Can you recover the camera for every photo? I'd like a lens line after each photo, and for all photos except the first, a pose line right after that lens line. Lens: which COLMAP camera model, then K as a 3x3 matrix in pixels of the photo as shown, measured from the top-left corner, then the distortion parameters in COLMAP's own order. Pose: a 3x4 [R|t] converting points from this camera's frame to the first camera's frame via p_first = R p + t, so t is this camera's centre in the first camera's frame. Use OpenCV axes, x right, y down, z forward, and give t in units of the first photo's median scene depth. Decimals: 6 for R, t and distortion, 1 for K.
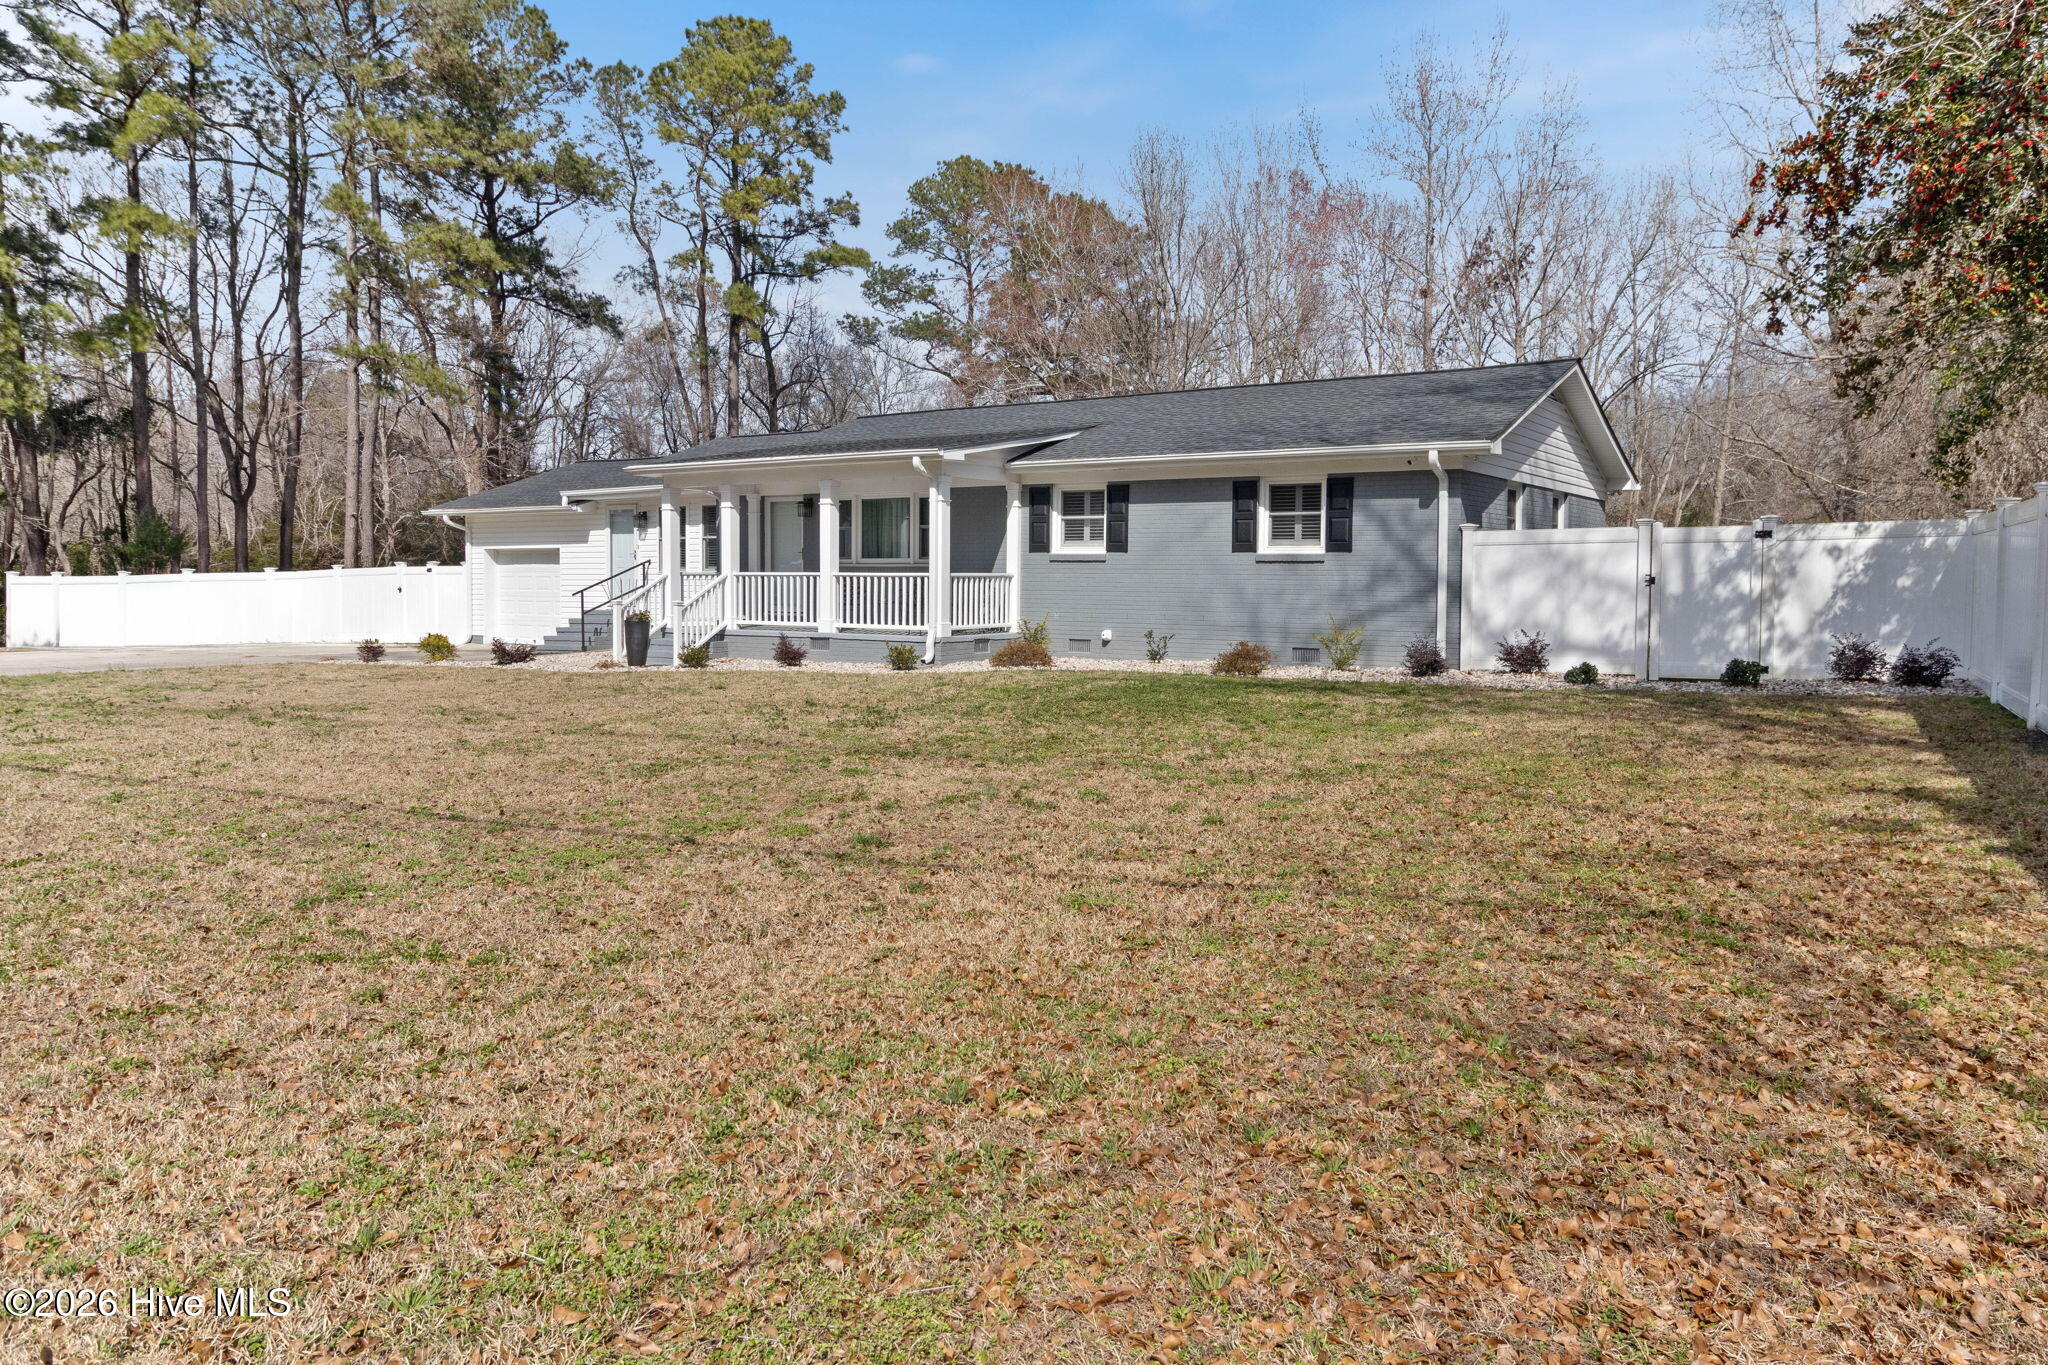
lens RADIAL K [[1365.3, 0, 1024.0], [0, 1365.3, 682.5], [0, 0, 1]] dist [0.023567, -0.000174]
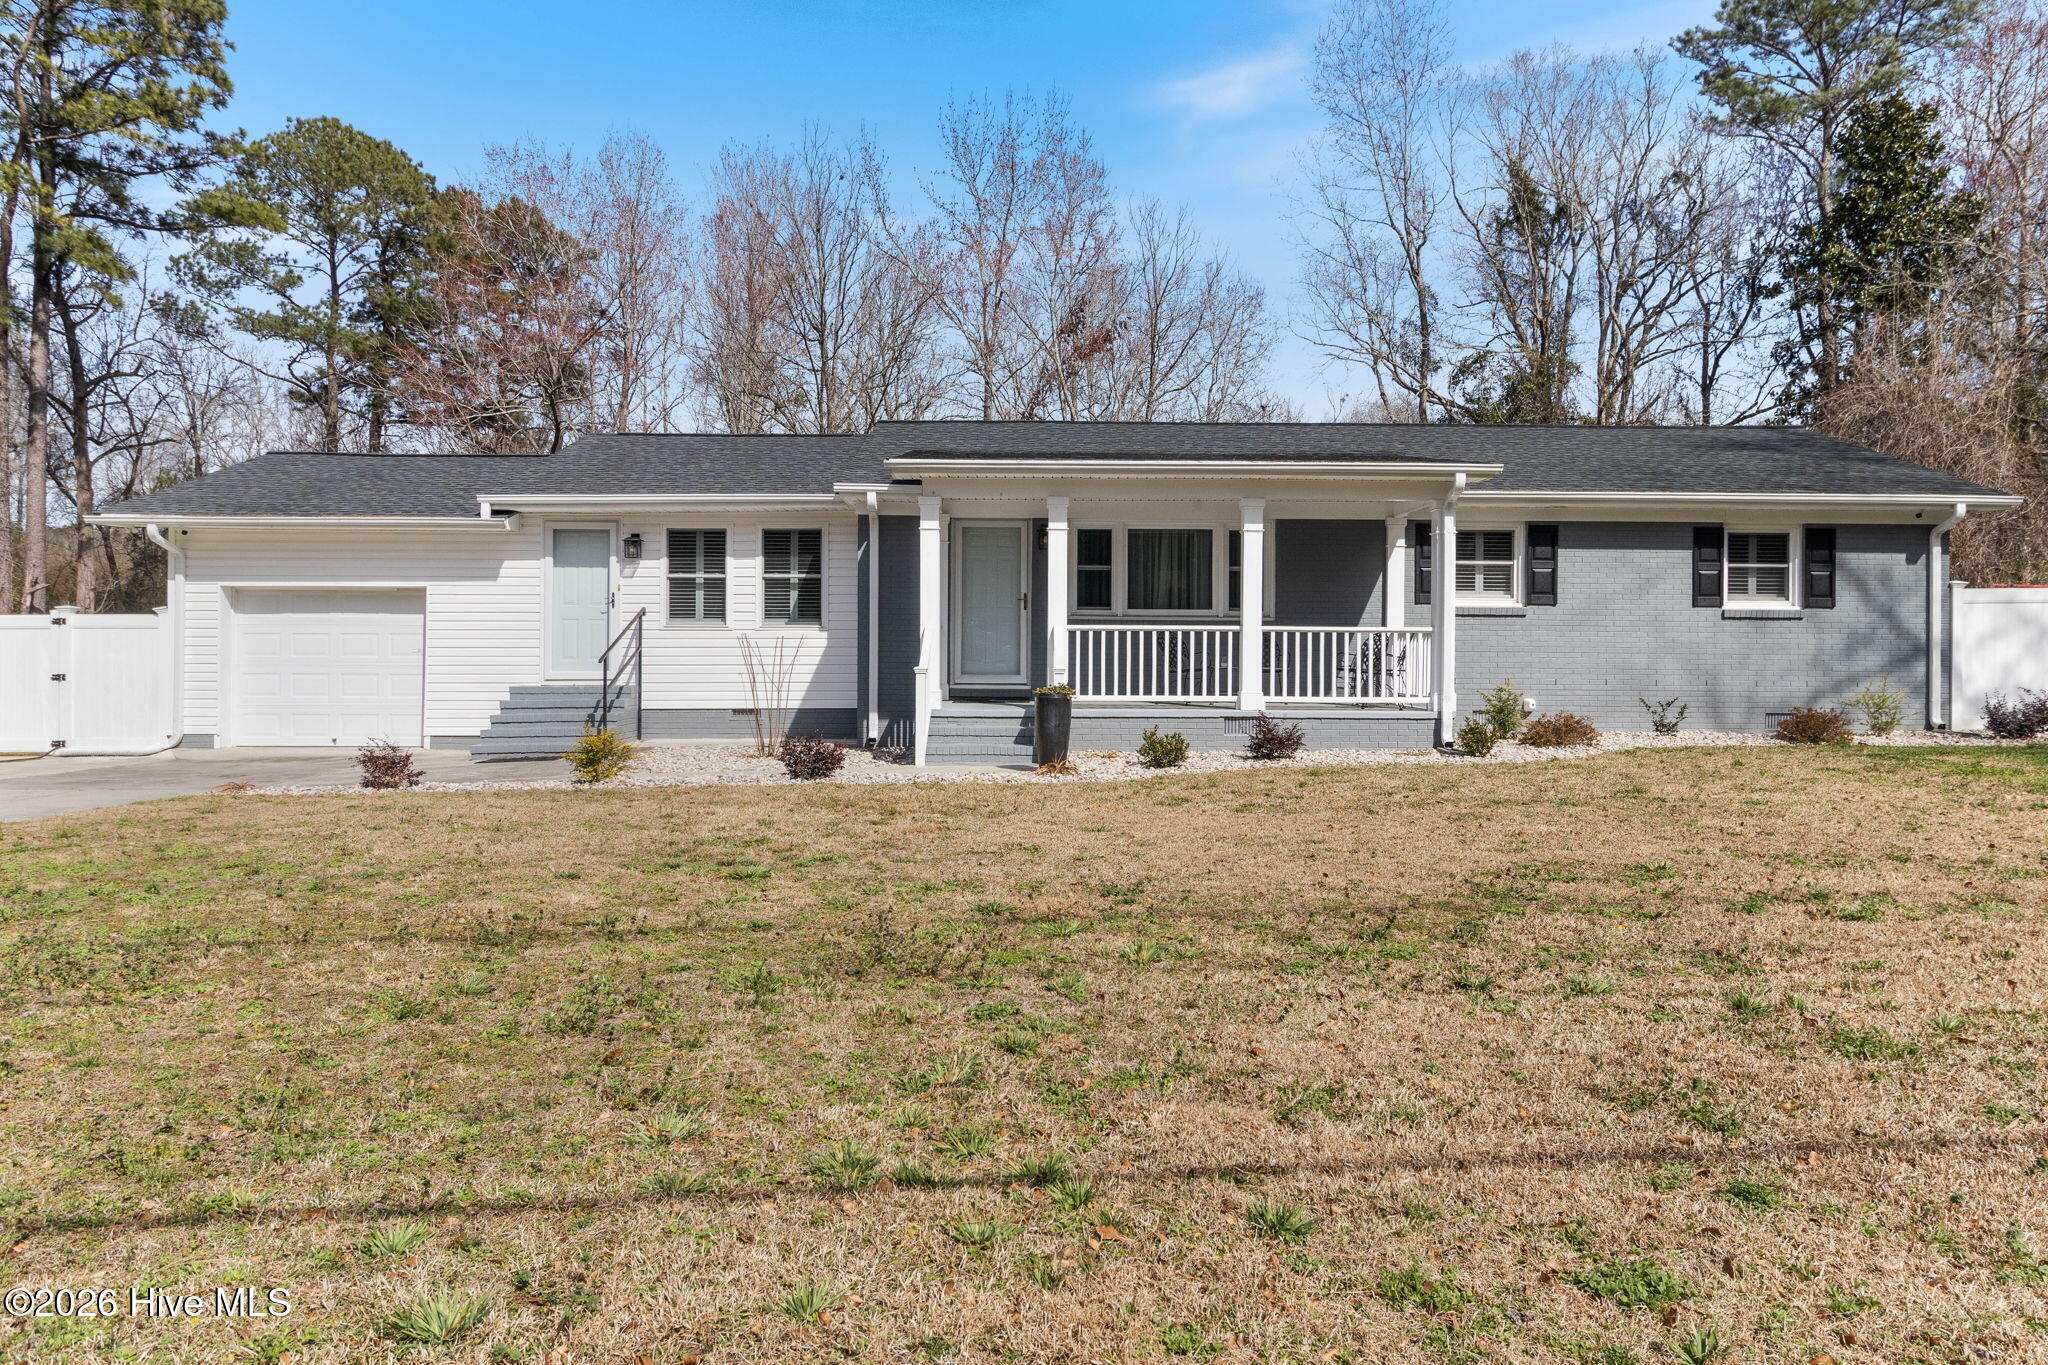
lens RADIAL K [[1365.3, 0, 1024.0], [0, 1365.3, 682.5], [0, 0, 1]] dist [0.023567, -0.000174]
pose [[0.824124, -0.012619, 0.566269, -0.619980], [0.041865, 0.998374, -0.038680, -0.027133], [-0.564860, 0.055584, 0.823312, 0.457288]]
